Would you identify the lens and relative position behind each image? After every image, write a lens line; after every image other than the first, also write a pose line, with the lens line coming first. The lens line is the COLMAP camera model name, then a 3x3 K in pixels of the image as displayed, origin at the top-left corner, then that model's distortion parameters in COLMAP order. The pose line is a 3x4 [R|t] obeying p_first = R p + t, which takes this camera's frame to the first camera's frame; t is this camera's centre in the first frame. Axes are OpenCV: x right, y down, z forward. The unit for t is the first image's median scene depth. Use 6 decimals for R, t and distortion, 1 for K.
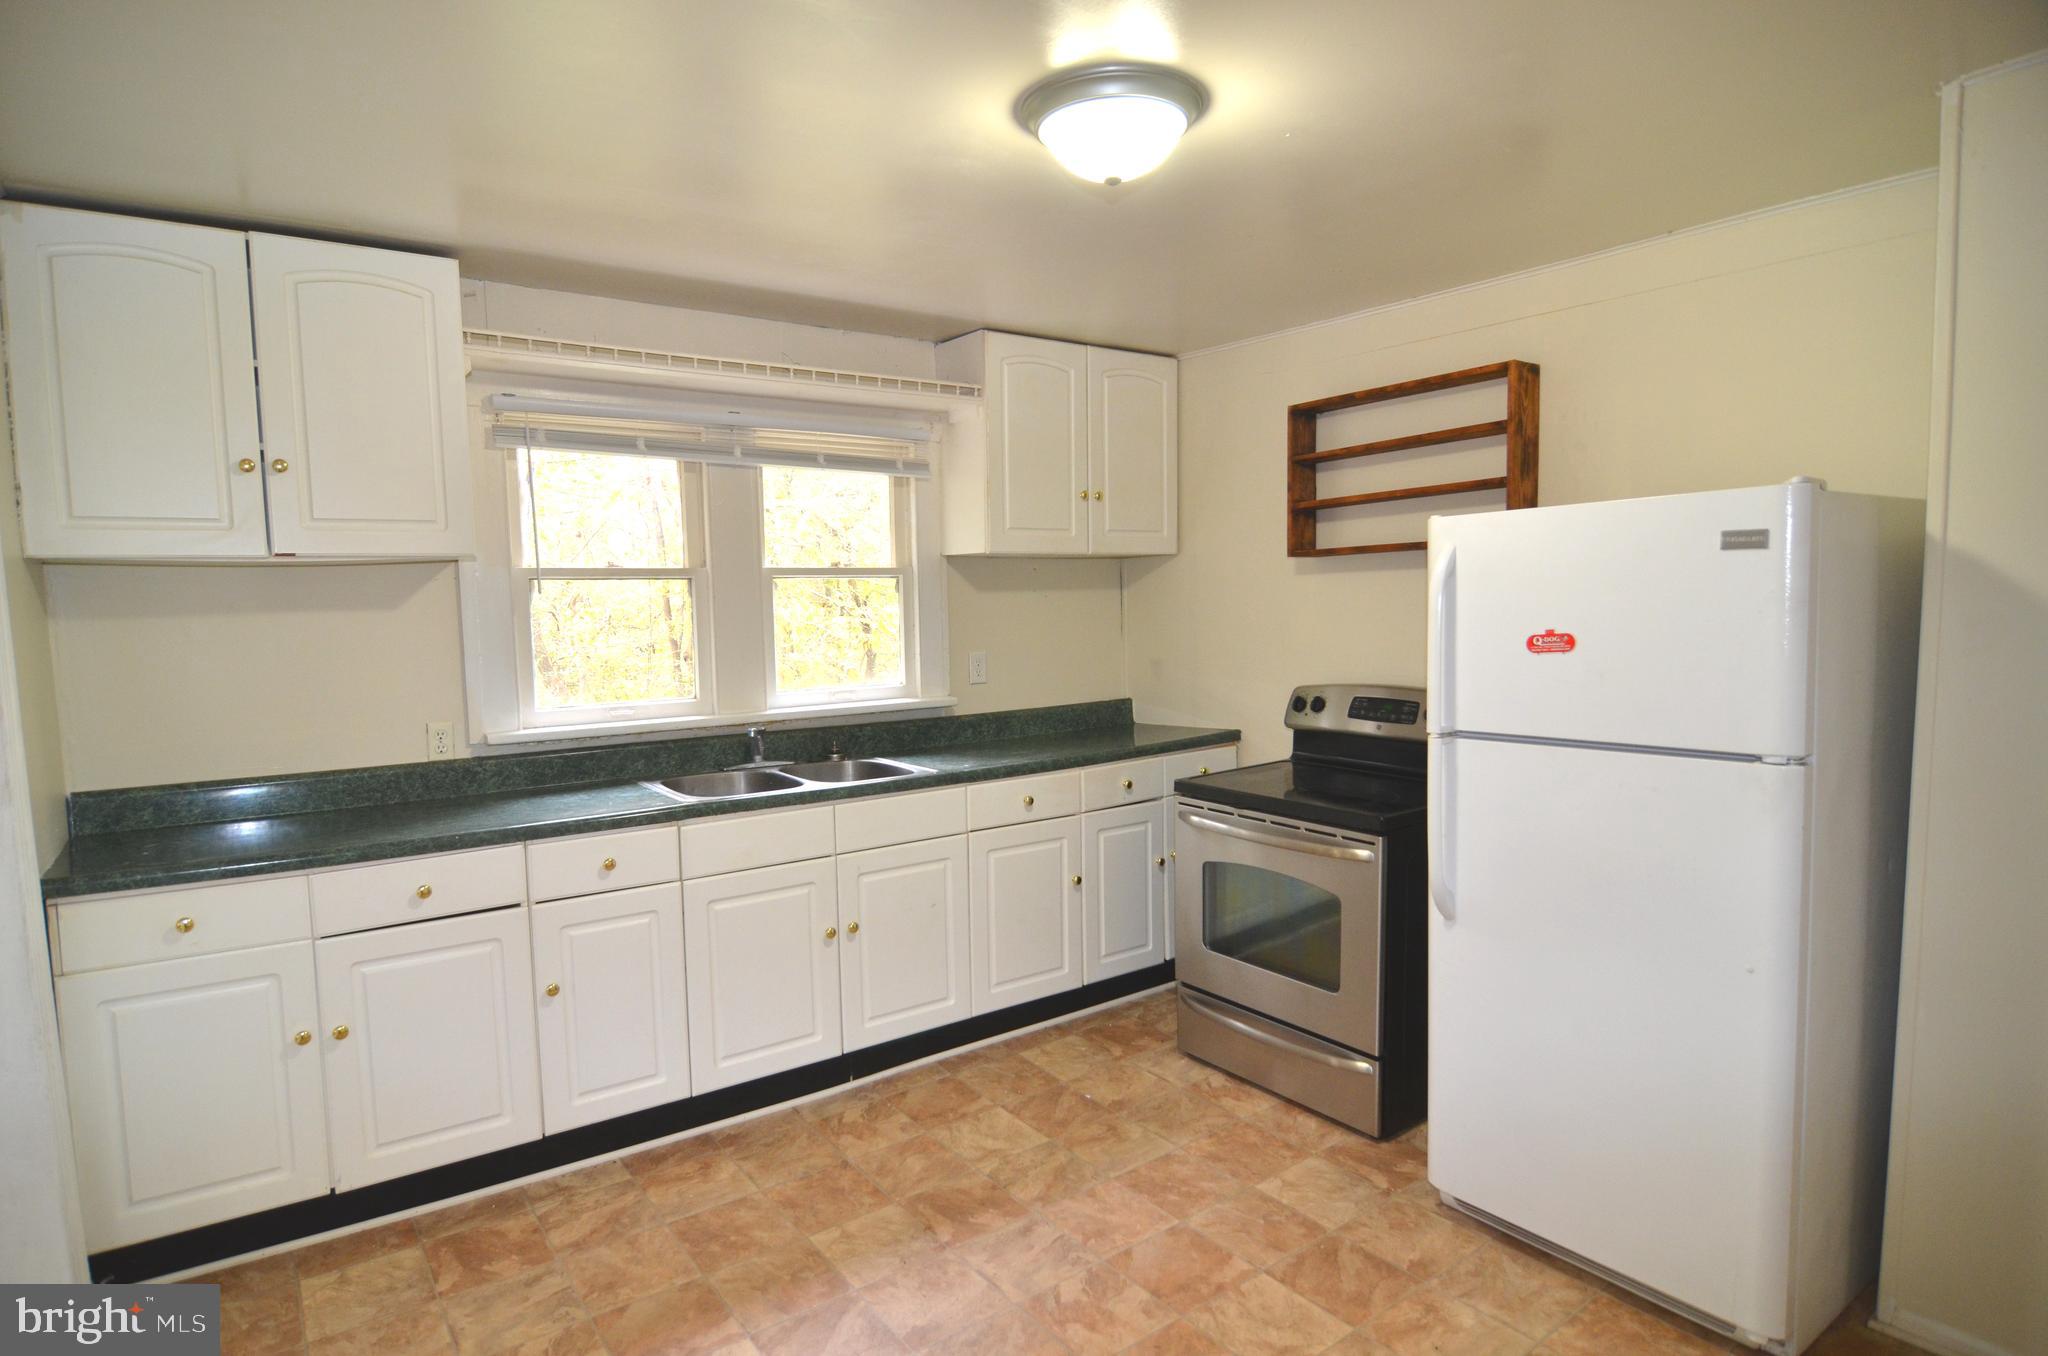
lens RADIAL K [[1024.0, 0, 1024.0], [0, 1024.0, 678.0], [0, 0, 1]] dist [-0.020873, -0.001372]
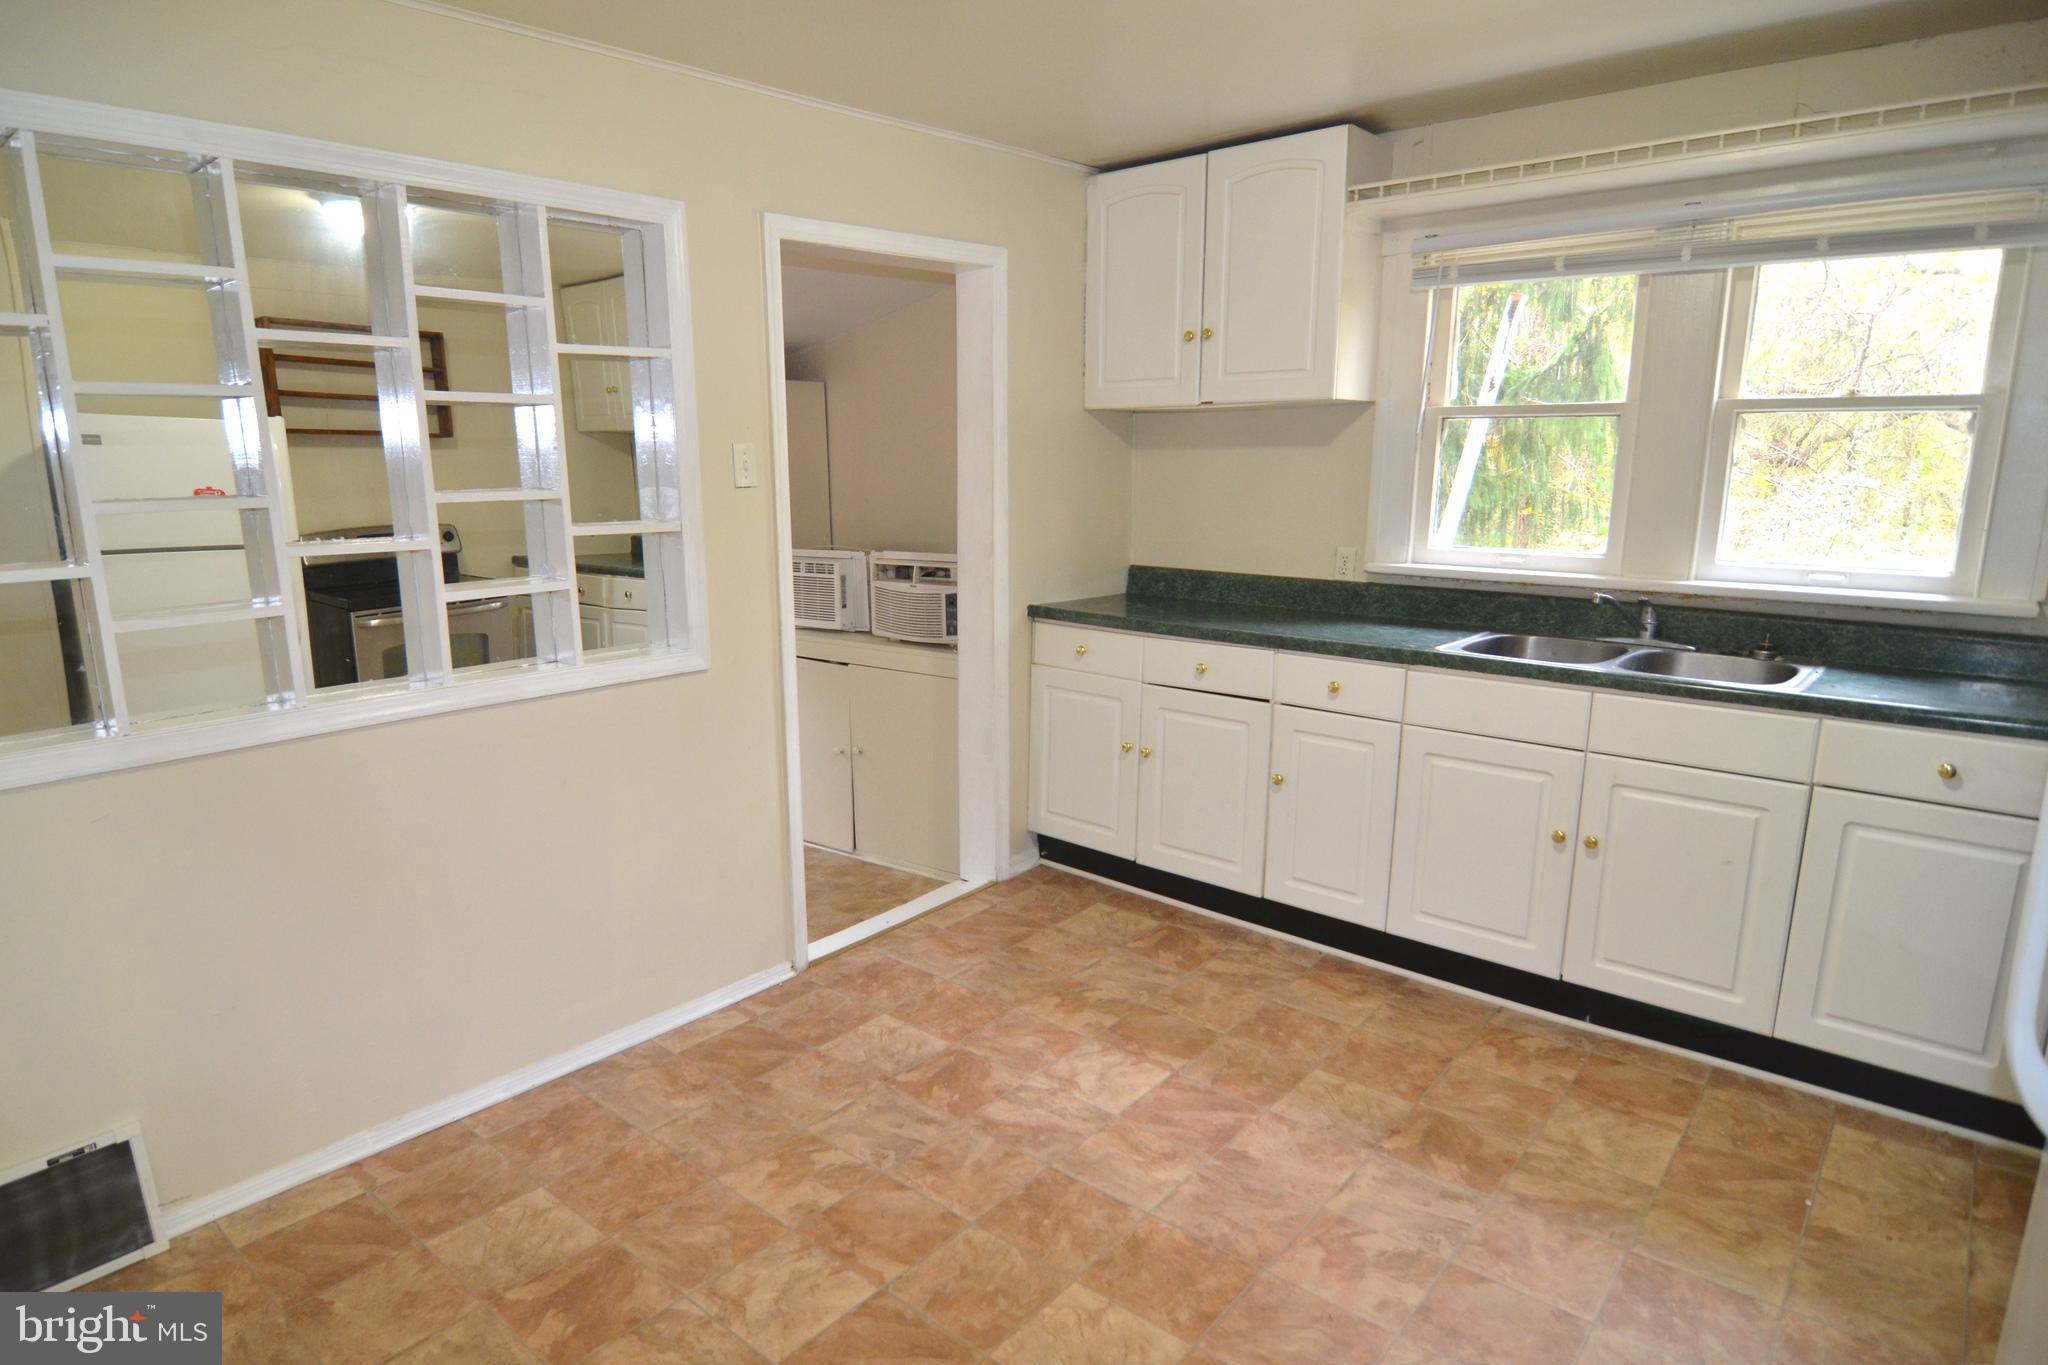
lens RADIAL K [[1146.6, 0, 1024.0], [0, 1146.6, 682.5], [0, 0, 1]] dist [-0.036193, -0.001244]
pose [[0.256024, 0.203981, -0.944904, 0.623052], [-0.074140, 0.978747, 0.191199, -0.028499], [0.963823, 0.021104, 0.265706, 0.341727]]
